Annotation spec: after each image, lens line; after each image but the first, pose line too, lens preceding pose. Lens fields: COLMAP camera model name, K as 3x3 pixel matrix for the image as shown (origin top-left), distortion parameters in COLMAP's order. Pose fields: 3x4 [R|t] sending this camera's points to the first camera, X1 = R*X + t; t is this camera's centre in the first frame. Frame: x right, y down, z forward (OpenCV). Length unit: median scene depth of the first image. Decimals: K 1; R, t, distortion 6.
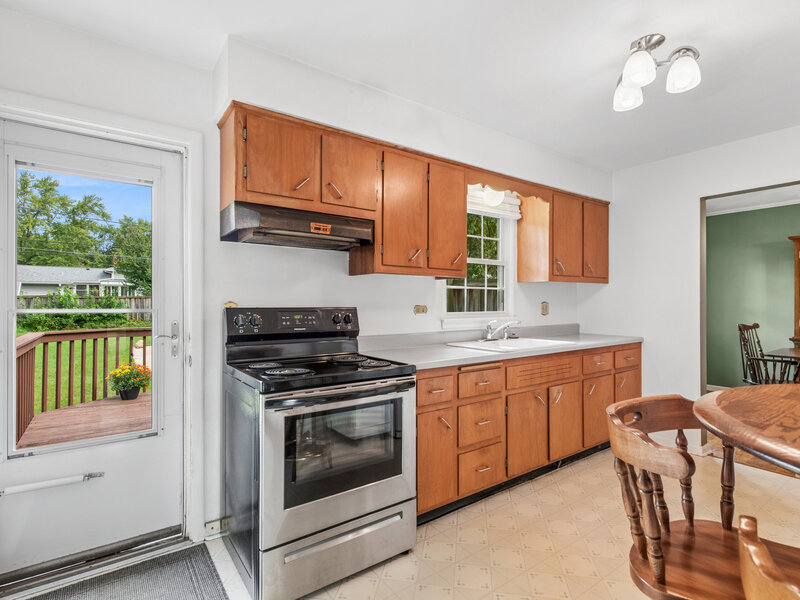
lens RADIAL K [[408.6, 0, 400.0], [0, 408.6, 300.0], [0, 0, 1]] dist [-0.000216, -0.000131]
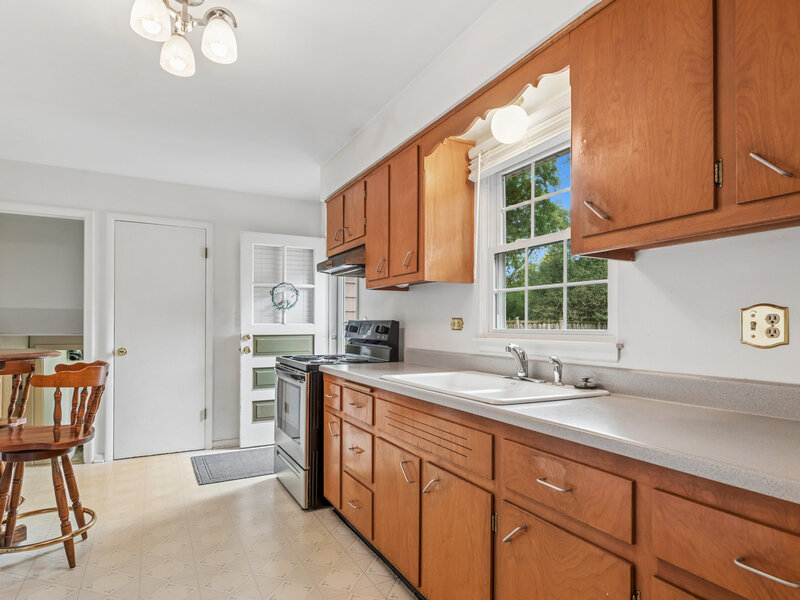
lens RADIAL K [[450.5, 0, 401.7], [0, 450.5, 323.9], [0, 0, 1]] dist [0.005001, 0.000247]
pose [[-0.118760, -0.000399, -0.992923, 0.900800], [0.000835, 1.000000, -0.000501, 0.025443], [0.992923, -0.000888, -0.118760, 0.958926]]
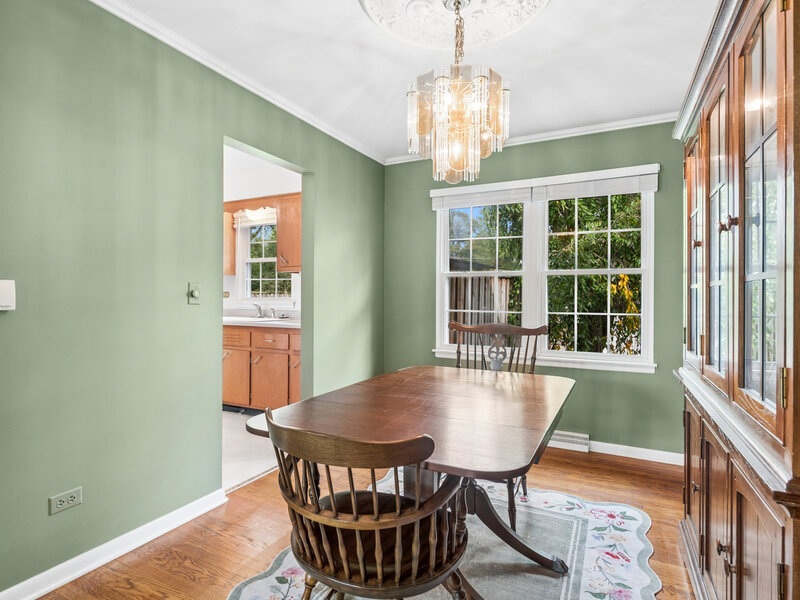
lens RADIAL K [[427.1, 0, 400.0], [0, 427.1, 300.0], [0, 0, 1]] dist [-0.030797, -0.000081]
pose [[0.459613, 0.011911, -0.888040, 1.797017], [-0.003226, 0.999926, 0.011742, 0.024678], [0.888114, -0.002532, 0.459617, 0.805719]]
